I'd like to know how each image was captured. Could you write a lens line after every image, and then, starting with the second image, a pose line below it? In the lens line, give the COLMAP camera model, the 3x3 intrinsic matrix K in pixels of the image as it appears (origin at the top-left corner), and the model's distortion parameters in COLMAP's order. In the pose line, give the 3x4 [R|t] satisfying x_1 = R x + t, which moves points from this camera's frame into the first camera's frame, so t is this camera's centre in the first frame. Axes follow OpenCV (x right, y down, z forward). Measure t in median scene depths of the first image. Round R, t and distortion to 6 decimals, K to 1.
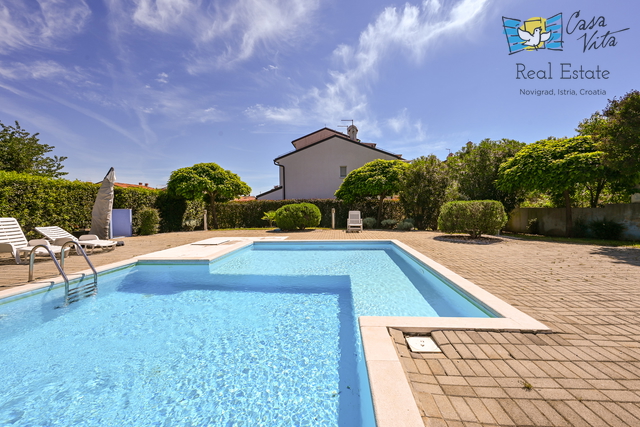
lens RADIAL K [[251.7, 0, 321.7], [0, 251.7, 211.7], [0, 0, 1]] dist [-0.003258, -0.000671]
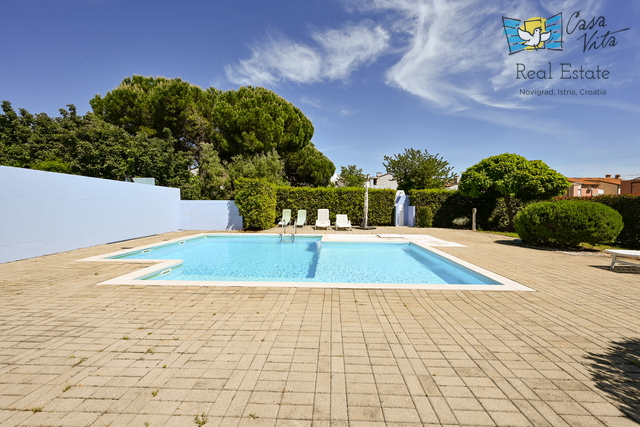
lens RADIAL K [[251.7, 0, 321.6], [0, 251.7, 212.1], [0, 0, 1]] dist [-0.003258, -0.000671]
pose [[0.047765, 0.033645, -0.998292, 0.492528], [-0.021726, 0.999231, 0.032637, -0.011686], [0.998622, 0.020130, 0.048459, 0.452089]]
